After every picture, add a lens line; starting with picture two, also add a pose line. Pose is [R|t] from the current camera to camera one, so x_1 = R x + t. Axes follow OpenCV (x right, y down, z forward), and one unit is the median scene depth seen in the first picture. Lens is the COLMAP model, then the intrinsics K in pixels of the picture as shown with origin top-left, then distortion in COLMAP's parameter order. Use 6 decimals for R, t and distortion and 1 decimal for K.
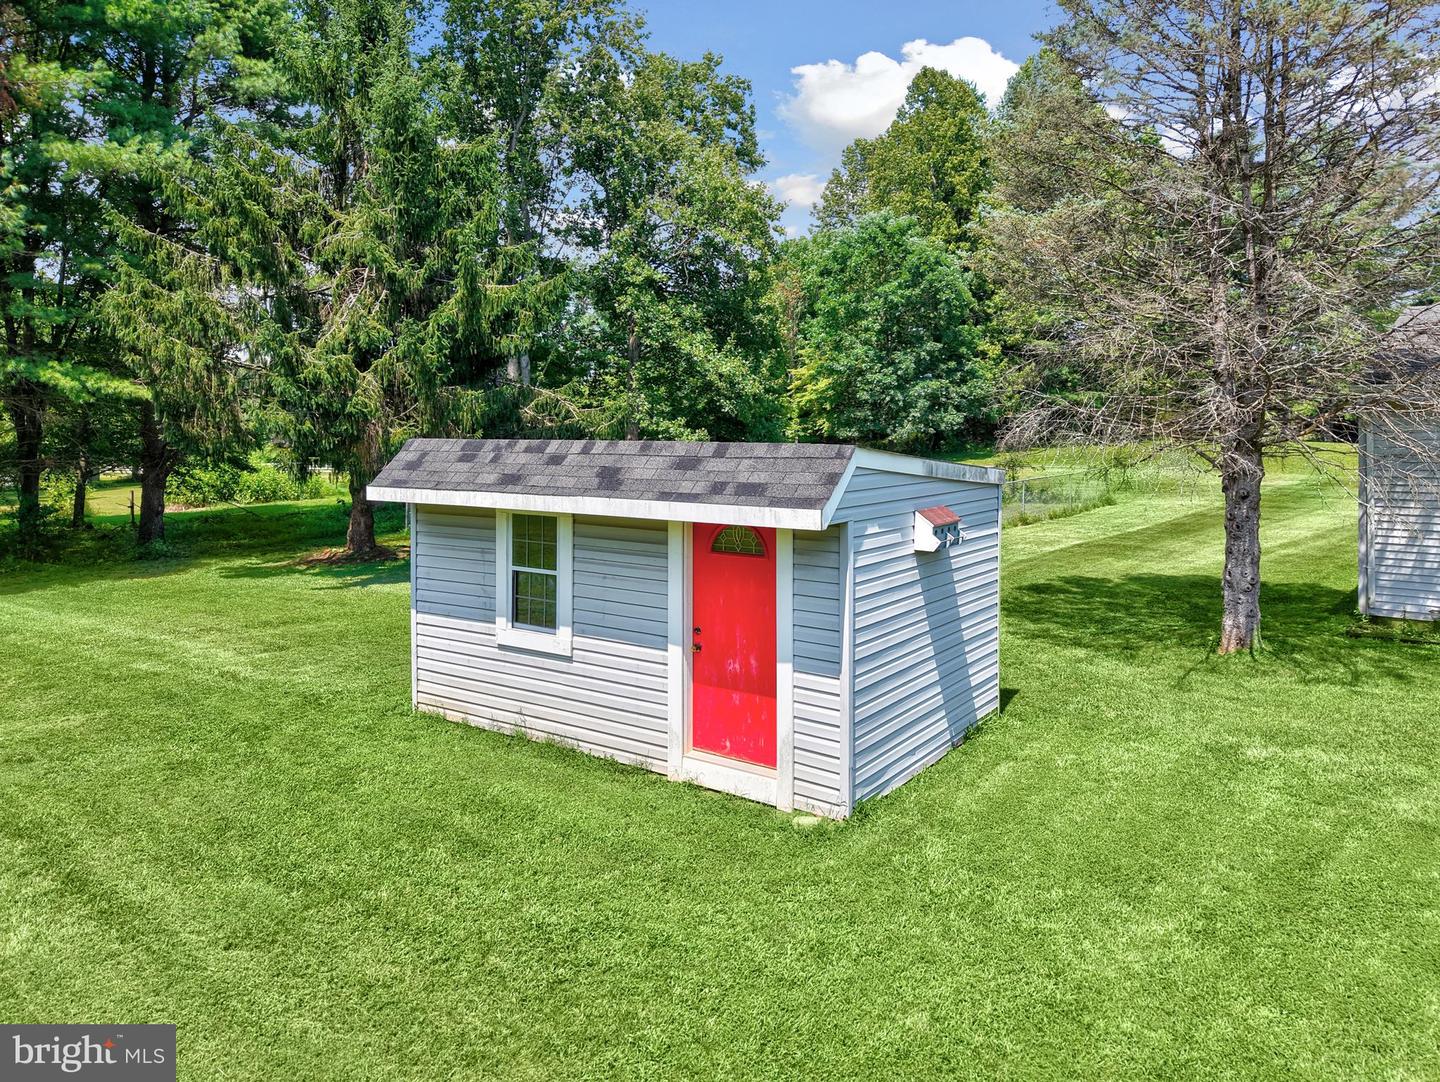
lens RADIAL K [[963.3, 0, 723.6], [0, 963.3, 510.7], [0, 0, 1]] dist [0.089185, -0.110877]
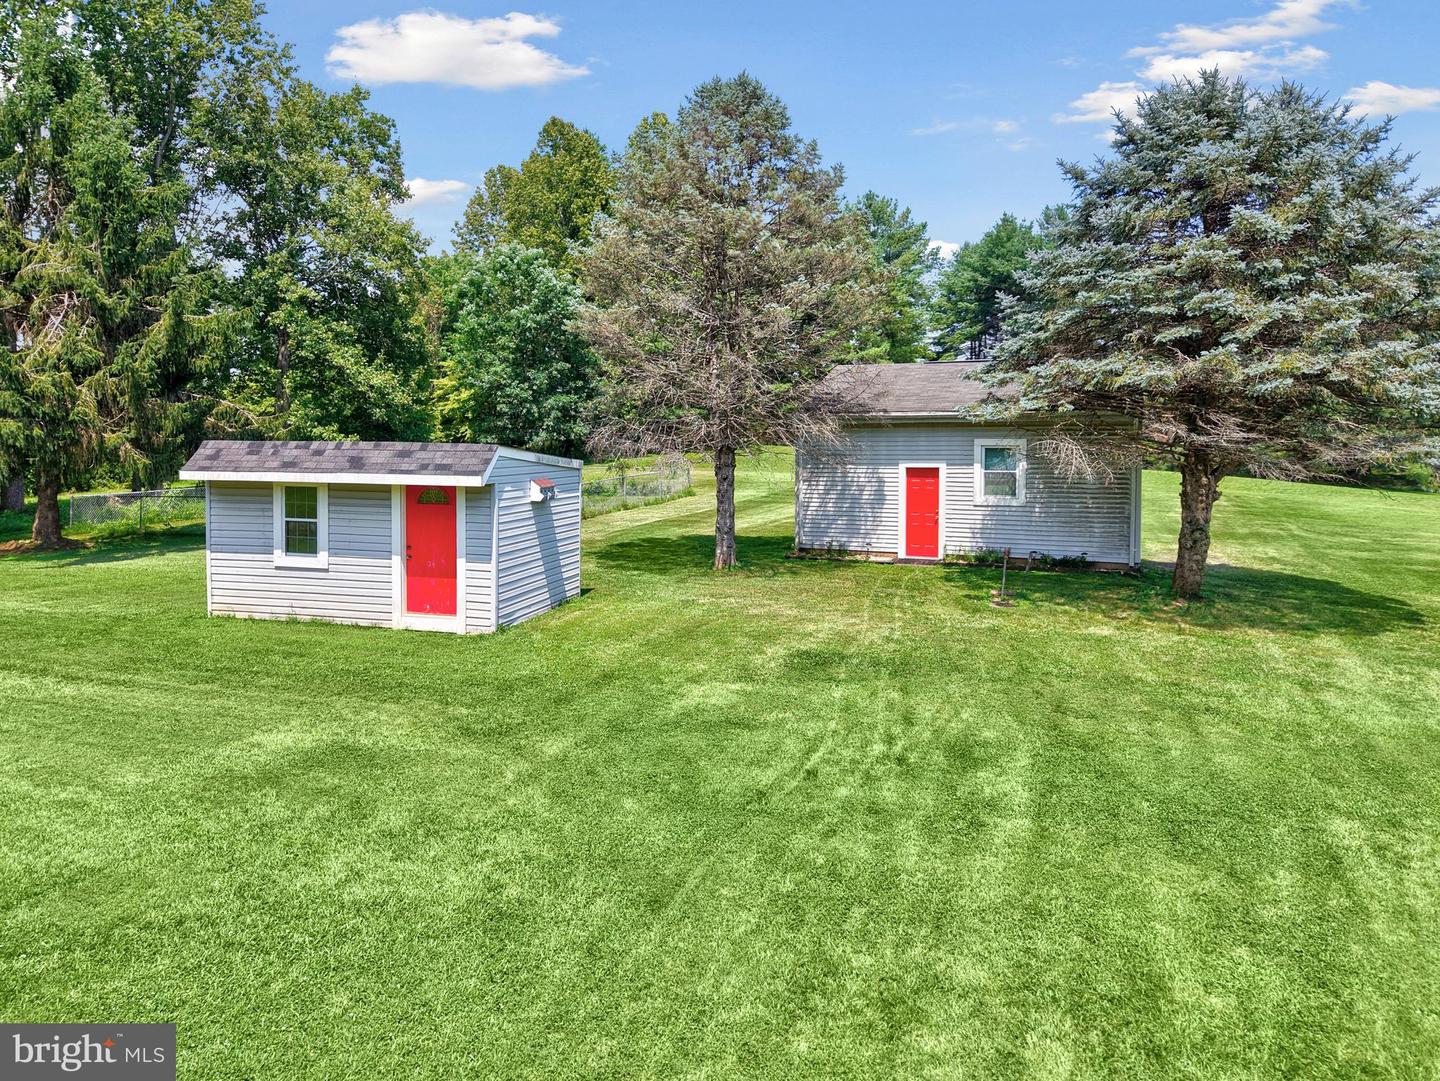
lens RADIAL K [[1009.3, 0, 708.4], [0, 1009.3, 437.1], [0, 0, 1]] dist [0.000192, 0.003580]
pose [[0.941116, 0.006823, 0.338014, -0.061096], [0.021341, 0.996604, -0.079536, 0.035650], [-0.337408, 0.082066, 0.937774, -0.420645]]
